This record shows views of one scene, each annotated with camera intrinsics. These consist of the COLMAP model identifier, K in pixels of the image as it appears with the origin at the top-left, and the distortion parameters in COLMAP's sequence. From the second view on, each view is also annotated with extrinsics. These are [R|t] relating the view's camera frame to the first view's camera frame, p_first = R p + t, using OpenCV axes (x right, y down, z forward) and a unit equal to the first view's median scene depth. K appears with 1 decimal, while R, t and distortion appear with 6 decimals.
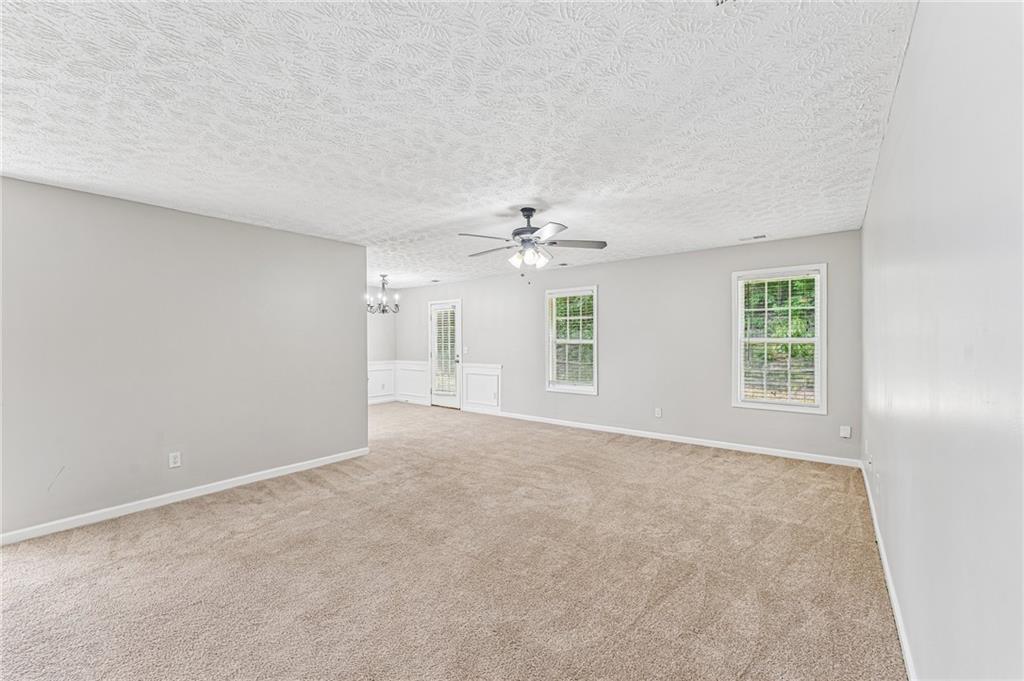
lens RADIAL K [[410.3, 0, 510.2], [0, 410.3, 349.2], [0, 0, 1]] dist [0.009547, -0.000213]
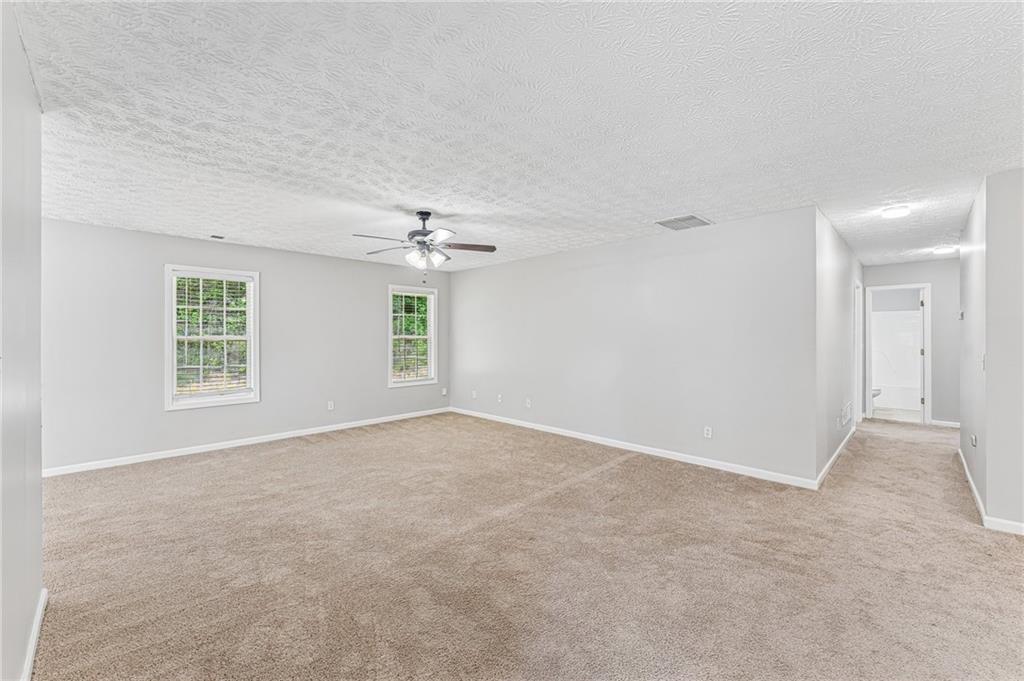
lens RADIAL K [[410.3, 0, 502.6], [0, 410.3, 335.2], [0, 0, 1]] dist [0.009547, -0.000213]
pose [[0.134906, 0.007122, 0.990833, -0.331189], [0.029171, 0.999512, -0.011157, -0.000815], [-0.990429, 0.030409, 0.134632, 0.221132]]
